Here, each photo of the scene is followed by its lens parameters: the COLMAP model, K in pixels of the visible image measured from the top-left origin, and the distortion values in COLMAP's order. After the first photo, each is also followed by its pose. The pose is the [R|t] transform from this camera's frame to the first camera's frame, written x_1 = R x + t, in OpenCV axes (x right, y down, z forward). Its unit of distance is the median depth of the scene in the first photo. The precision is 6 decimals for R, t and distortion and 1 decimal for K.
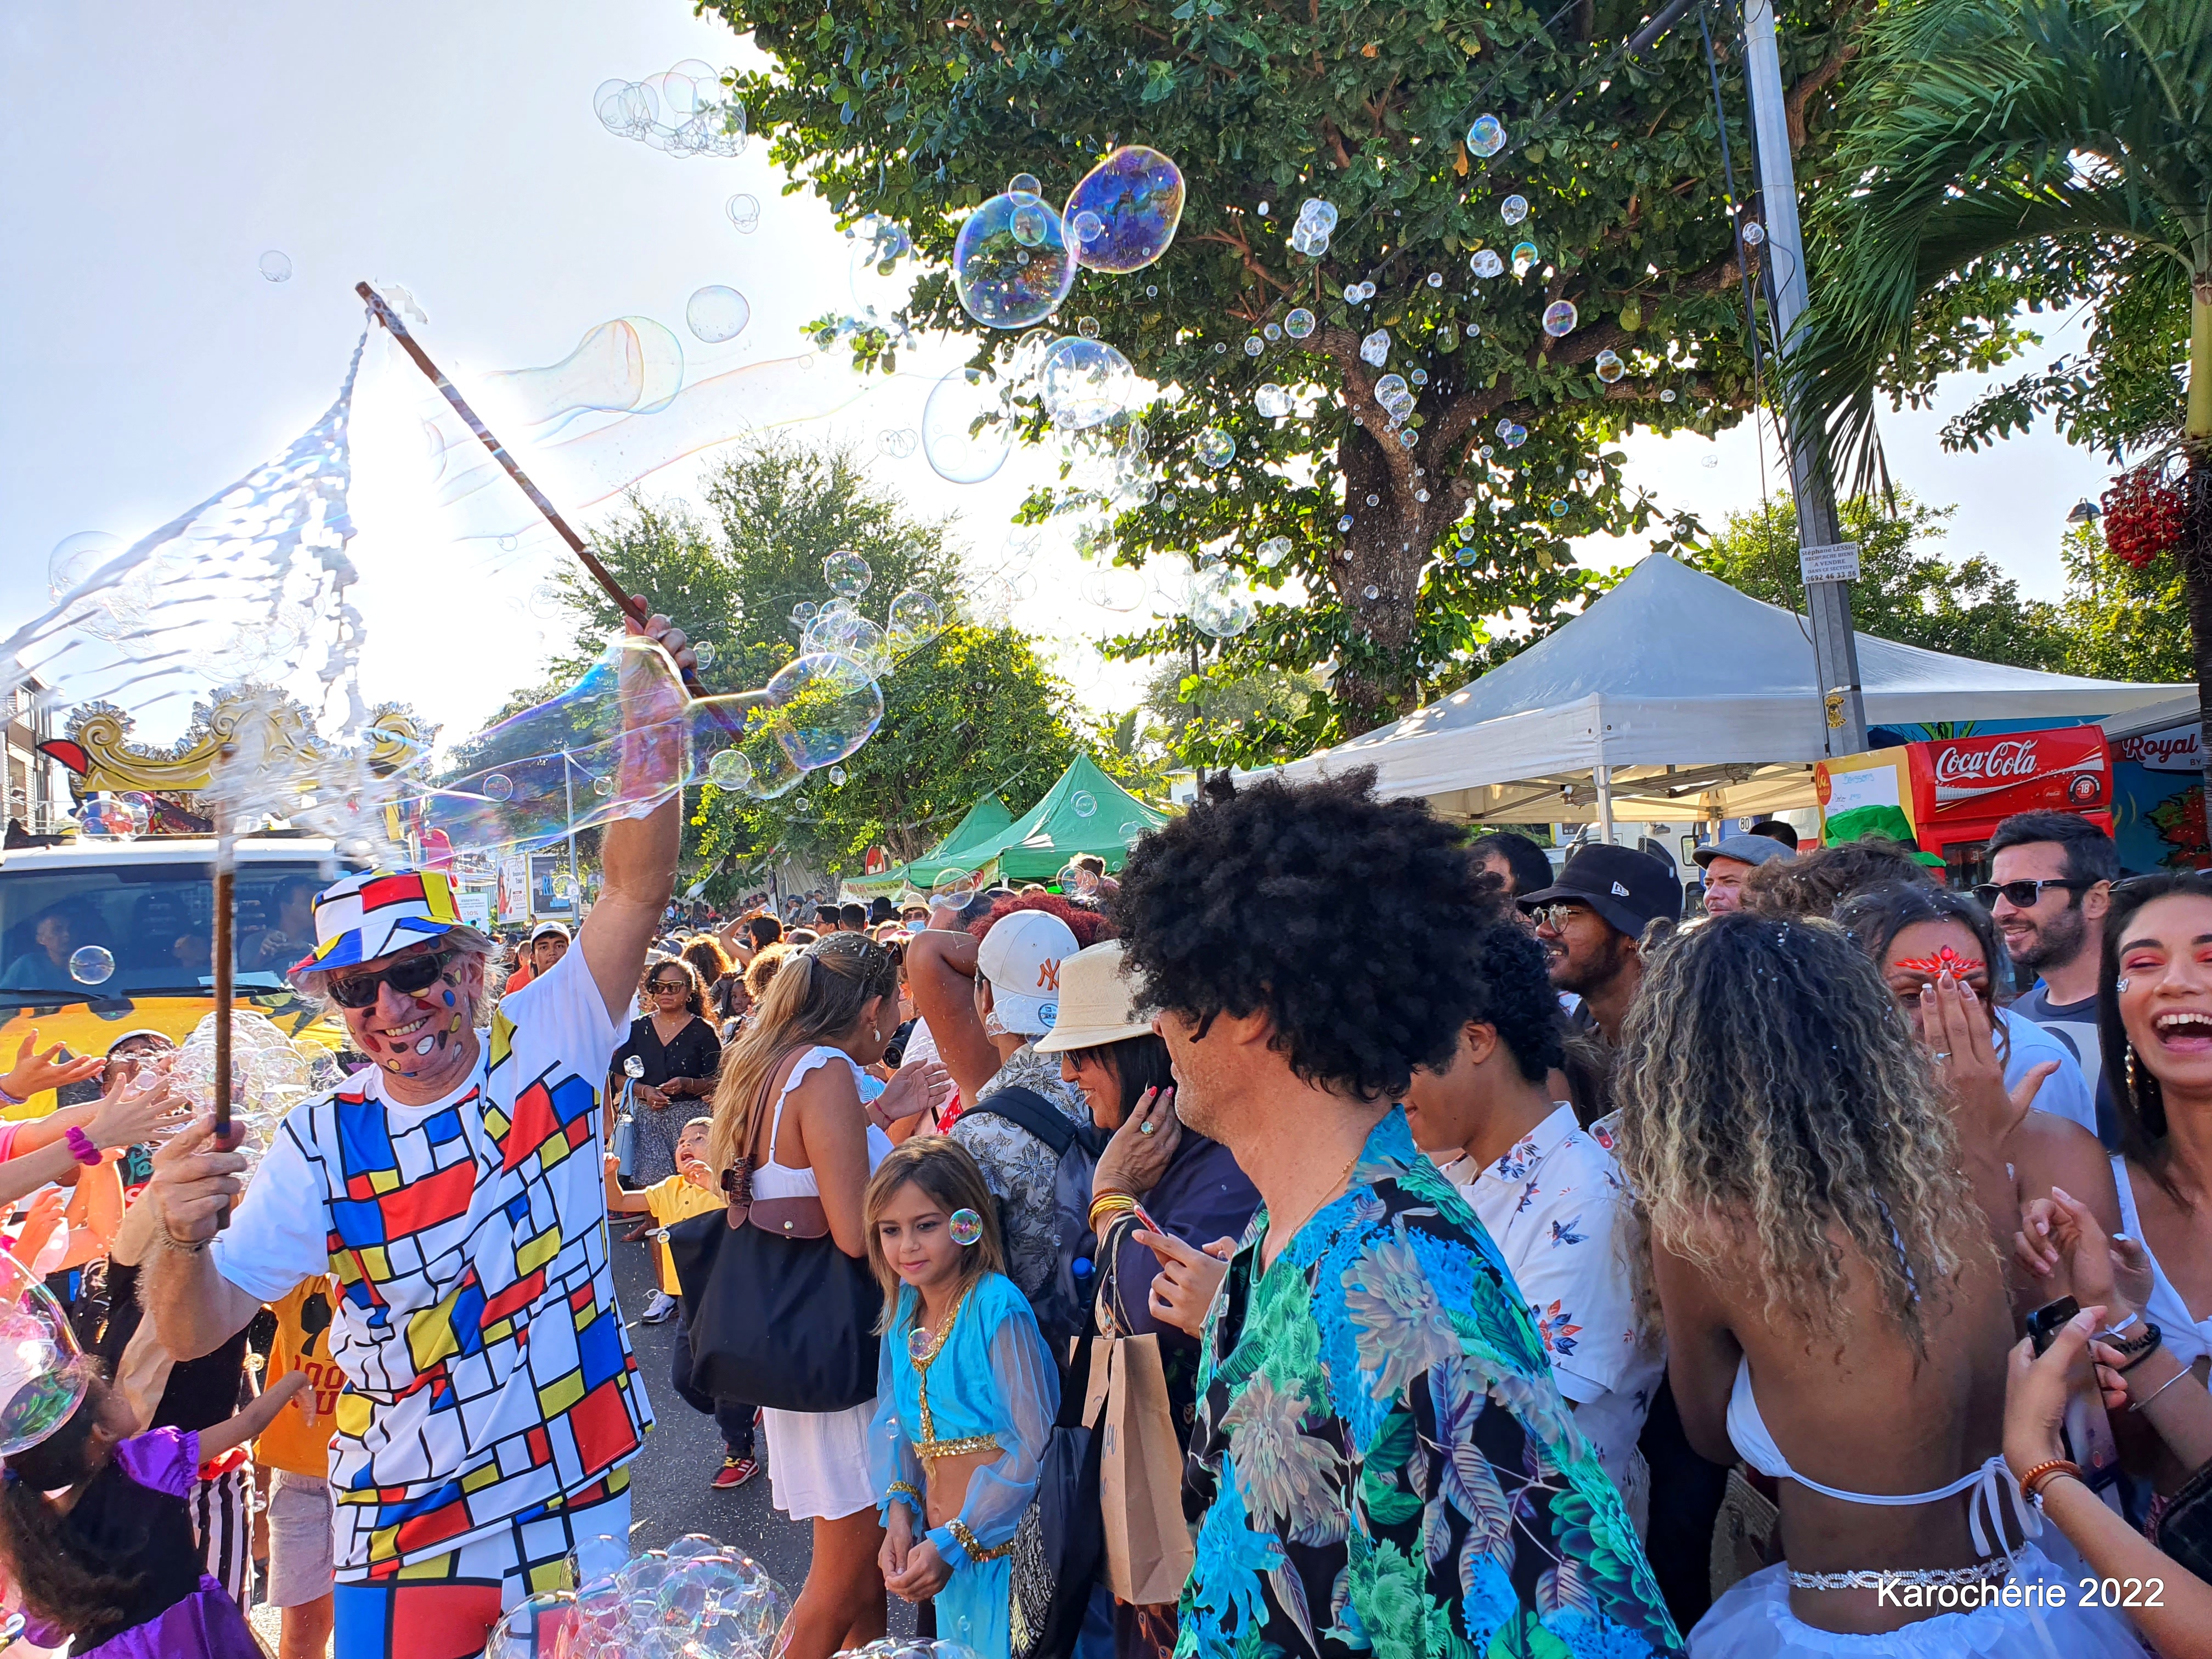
lens RADIAL K [[1715.0, 0, 1098.0], [0, 1715.0, 874.7], [0, 0, 1]] dist [0.008559, 0.004152]
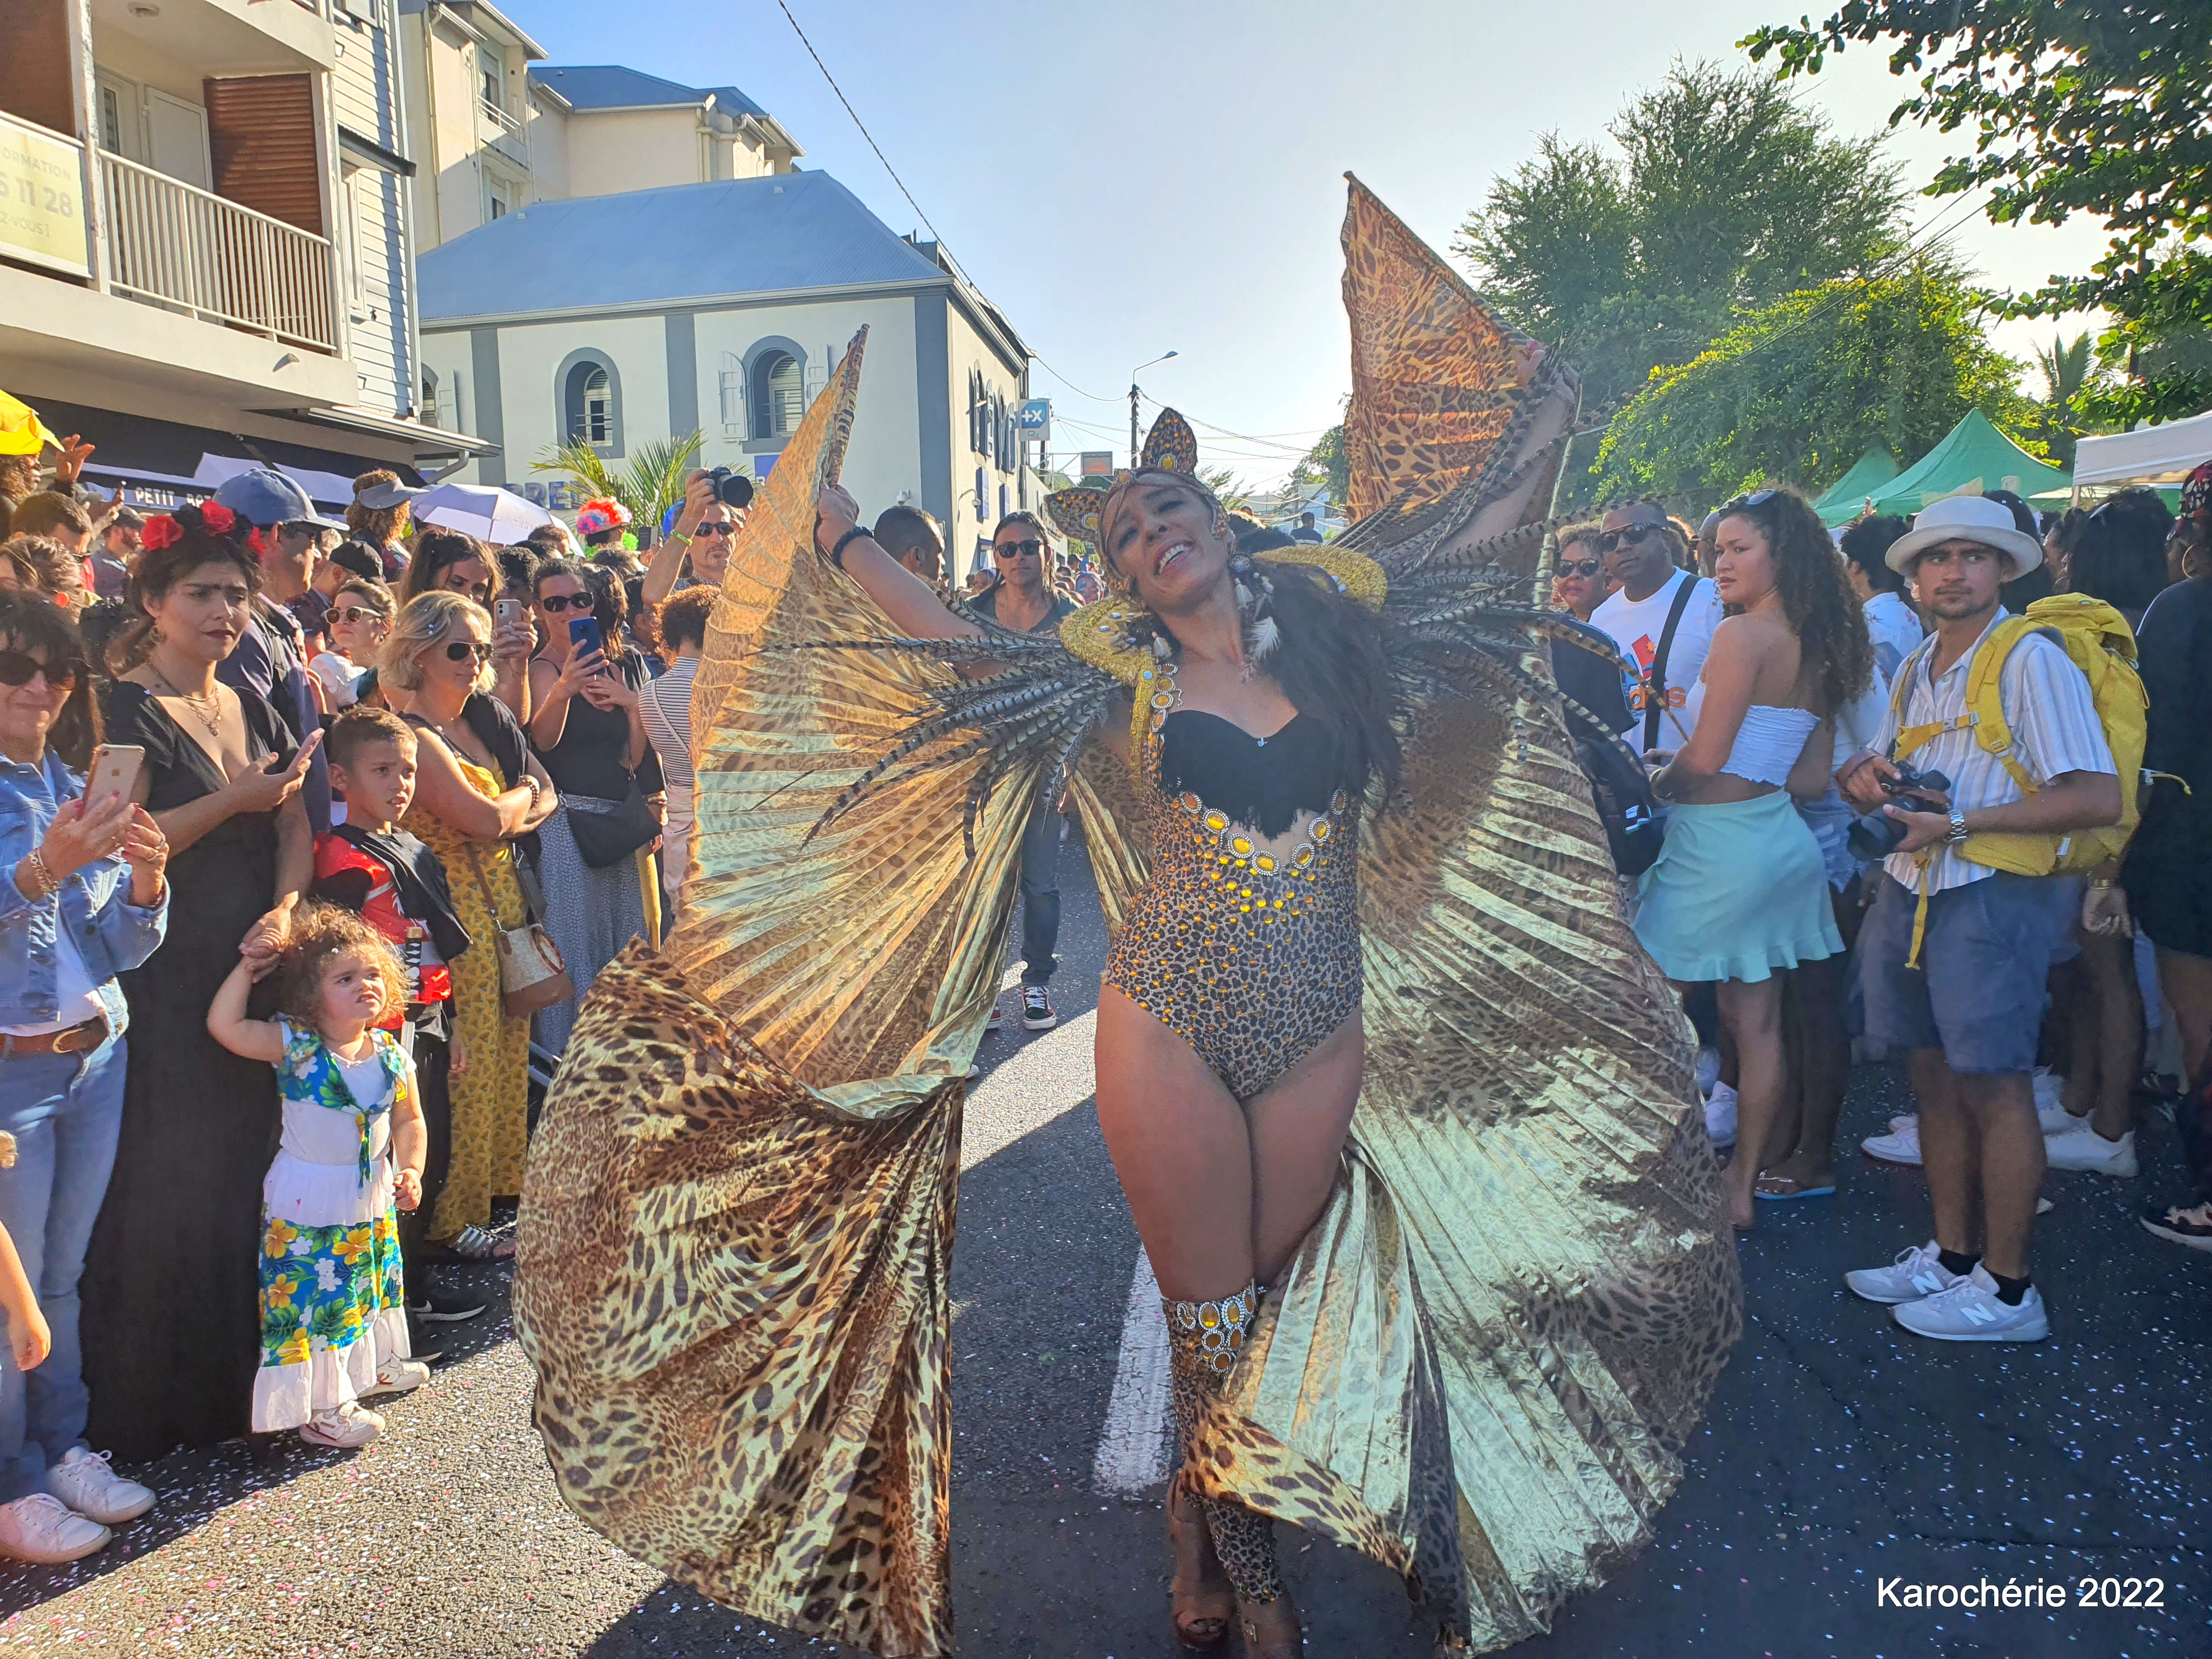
lens RADIAL K [[1674.5, 0, 1060.0], [0, 1674.5, 876.7], [0, 0, 1]] dist [0.075778, -0.092181]
pose [[0.872034, 0.118197, -0.474959, 0.034891], [-0.017720, 0.977391, 0.210698, 0.000797], [0.489124, -0.175320, 0.854412, -0.269323]]
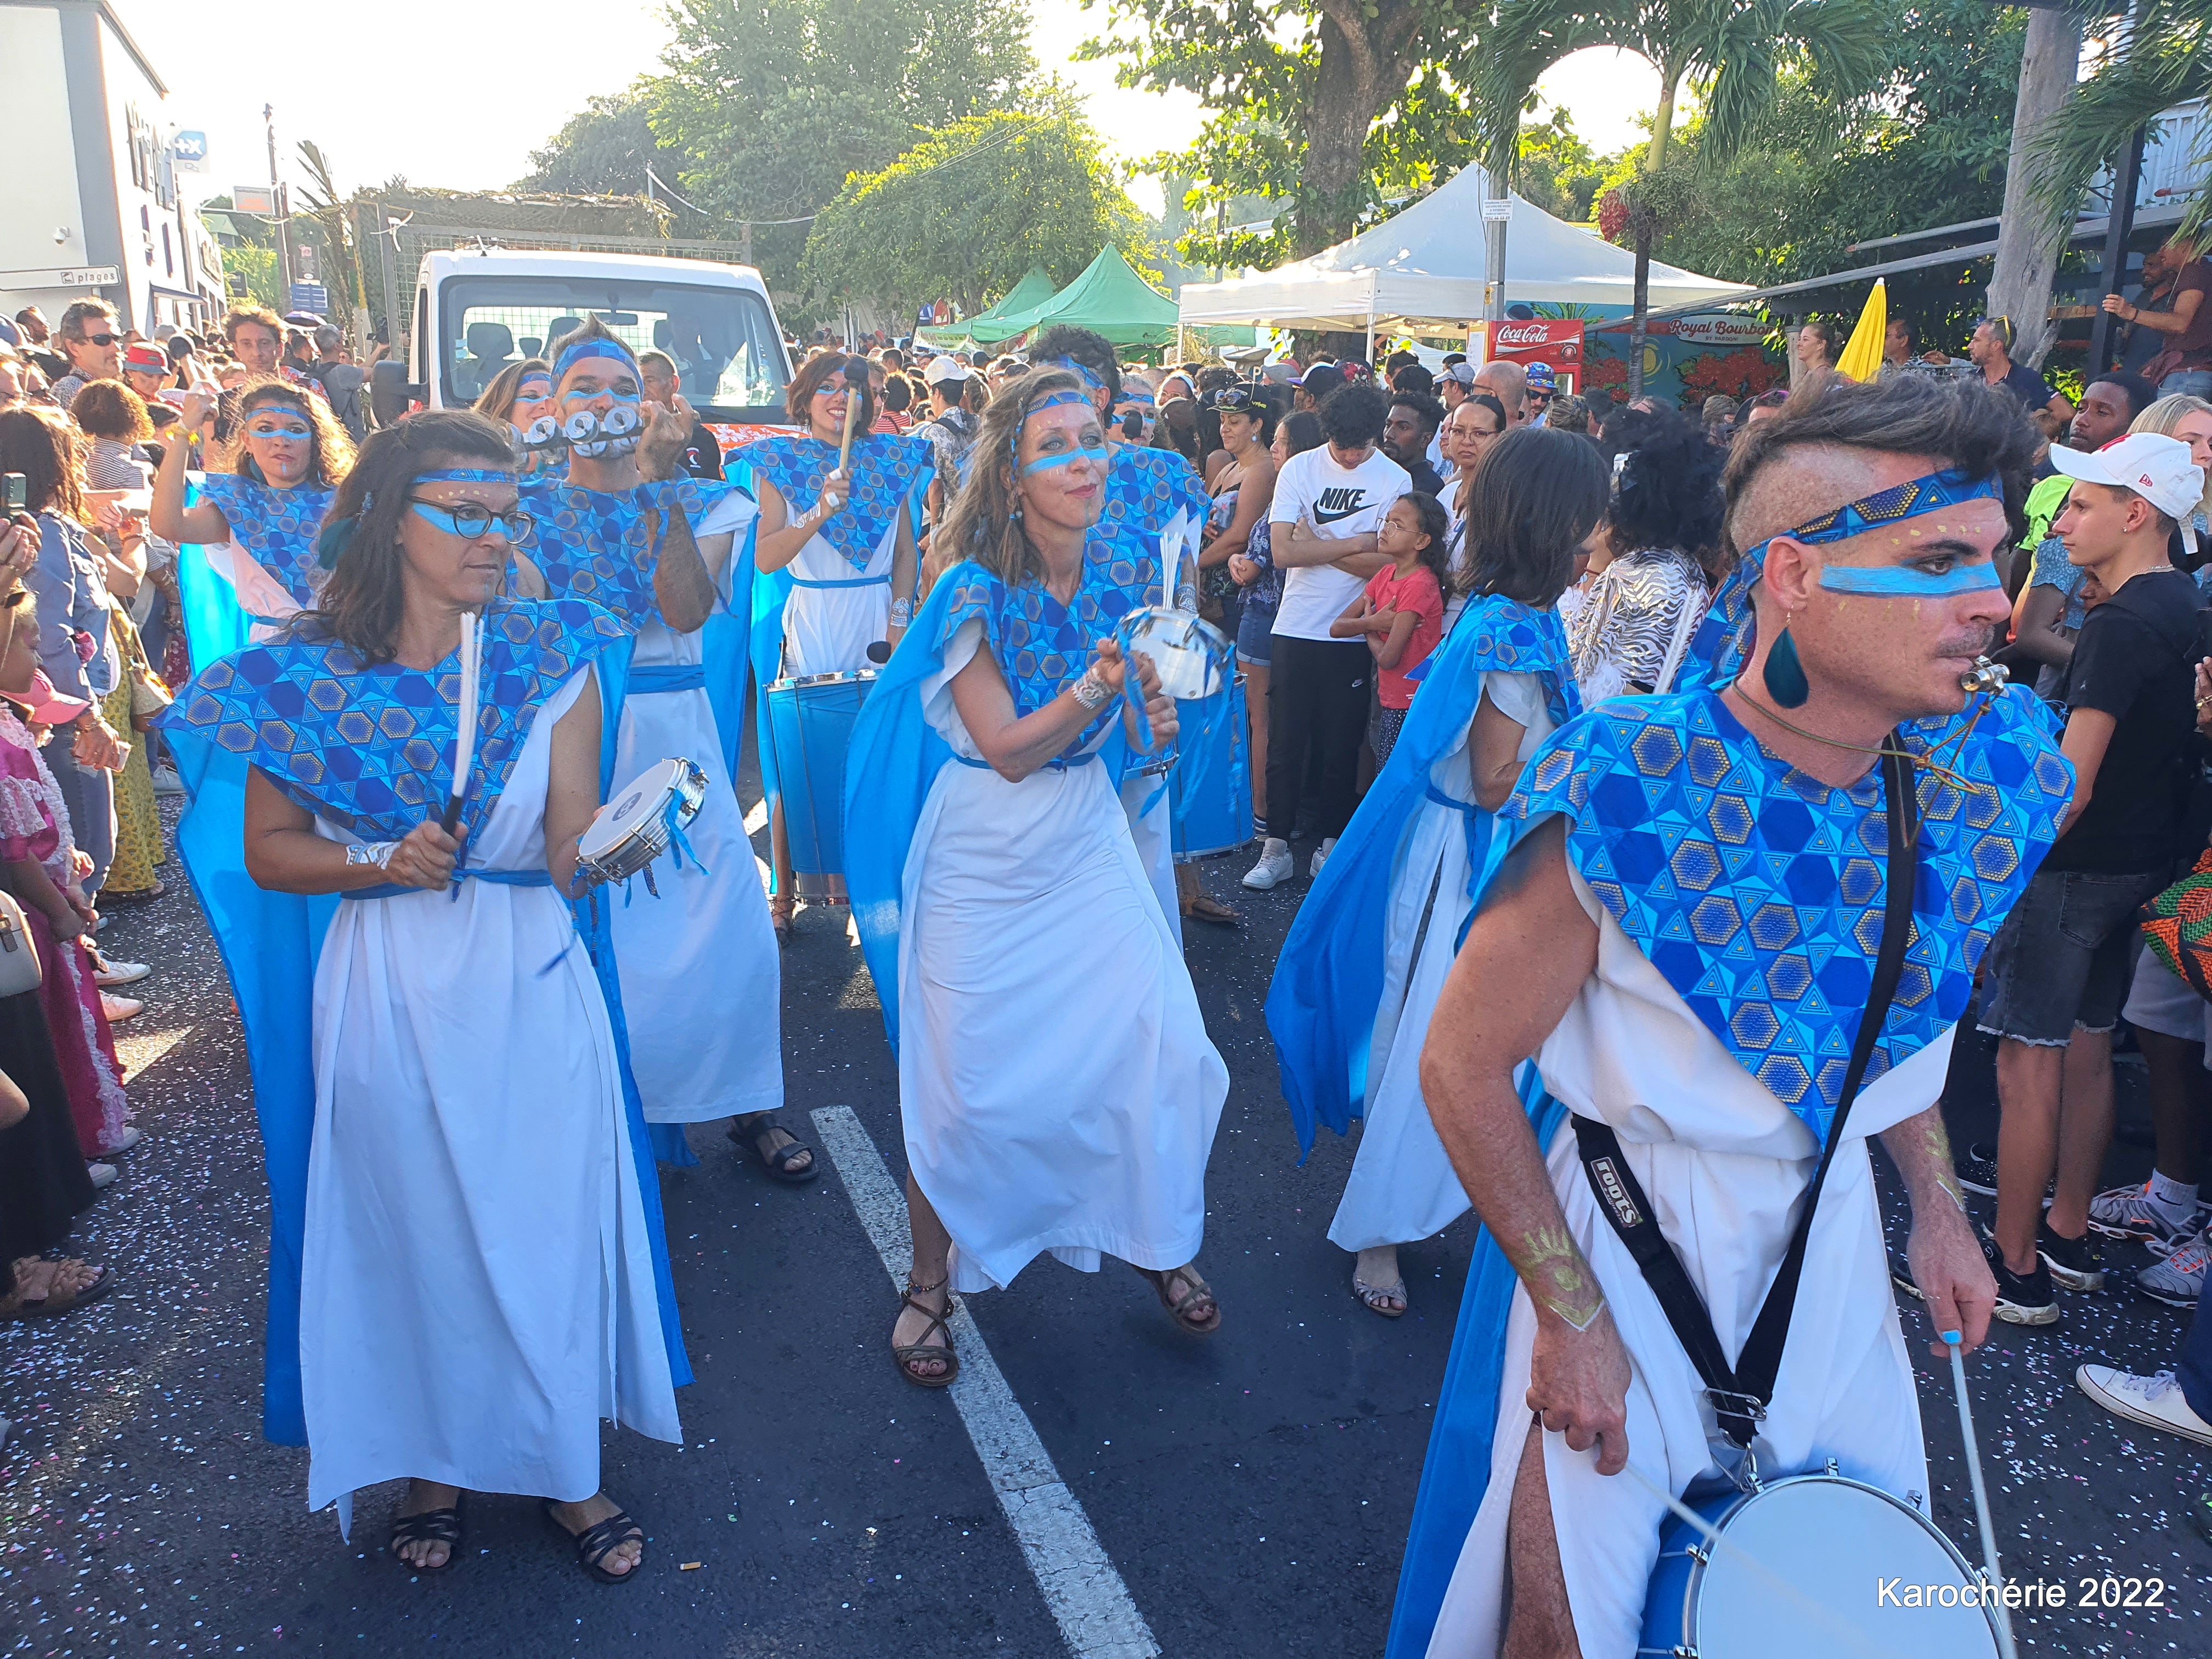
lens RADIAL K [[1715.0, 0, 1098.0], [0, 1715.0, 874.7], [0, 0, 1]] dist [0.008559, 0.004152]
pose [[0.996171, 0.087272, -0.005095, 0.033892], [-0.081589, 0.949066, 0.304331, -0.014431], [0.031395, -0.302750, 0.952553, -0.447194]]
